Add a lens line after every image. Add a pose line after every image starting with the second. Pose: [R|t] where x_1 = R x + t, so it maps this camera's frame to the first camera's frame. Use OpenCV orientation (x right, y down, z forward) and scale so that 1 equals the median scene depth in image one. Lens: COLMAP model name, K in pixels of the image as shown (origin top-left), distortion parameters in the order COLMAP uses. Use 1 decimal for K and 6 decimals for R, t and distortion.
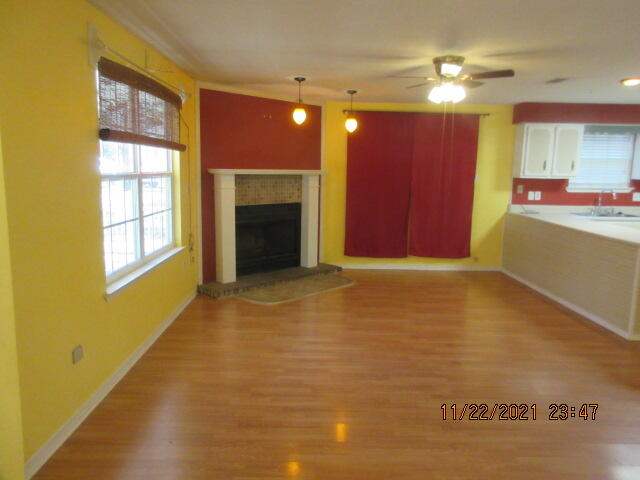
lens RADIAL K [[481.4, 0, 320.0], [0, 481.4, 240.0], [0, 0, 1]] dist [-0.001739, 0.033361]
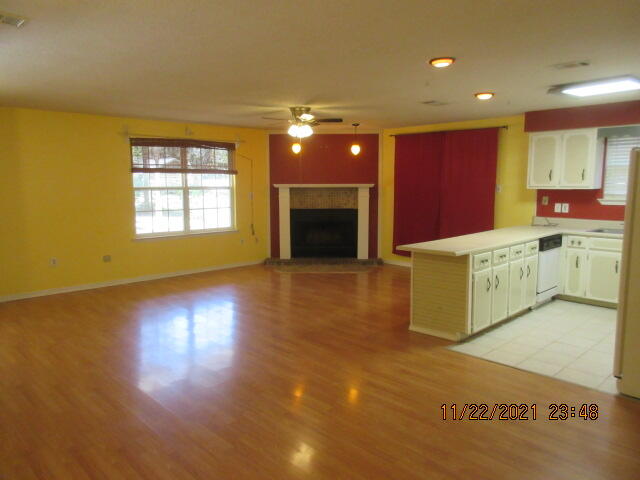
lens RADIAL K [[481.4, 0, 320.0], [0, 481.4, 240.0], [0, 0, 1]] dist [-0.001739, 0.033361]
pose [[0.684349, 0.070260, -0.725761, 0.841740], [-0.092497, 0.995671, 0.009171, 0.003717], [0.723264, 0.060855, 0.687886, 0.036495]]
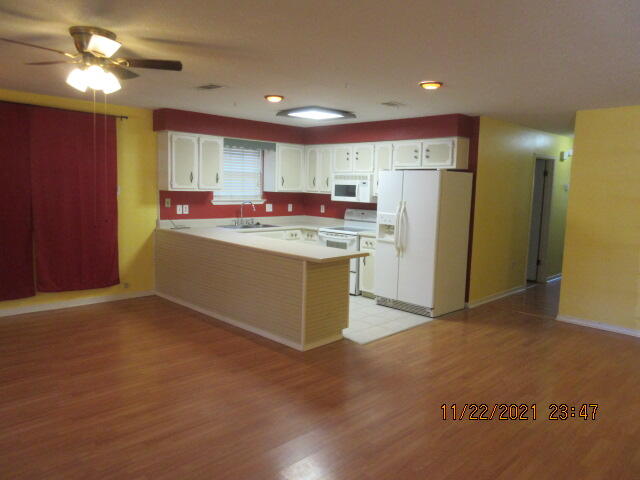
lens RADIAL K [[481.4, 0, 320.0], [0, 481.4, 240.0], [0, 0, 1]] dist [-0.001739, 0.033361]
pose [[0.725655, -0.074135, 0.684053, -0.006300], [0.087086, 0.996079, 0.015568, -0.025139], [-0.682525, 0.048274, 0.729266, 0.144621]]
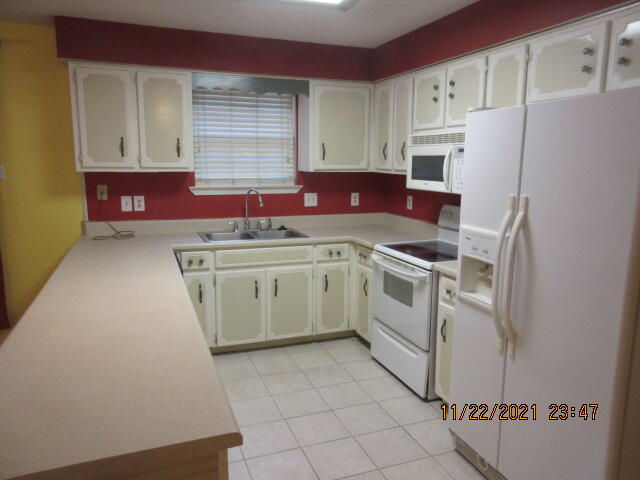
lens RADIAL K [[481.4, 0, 320.0], [0, 481.4, 240.0], [0, 0, 1]] dist [-0.001739, 0.033361]
pose [[0.942419, -0.061590, 0.328713, 0.485382], [0.055207, 0.998062, 0.028726, -0.057427], [-0.329846, -0.008925, 0.943993, 0.434762]]
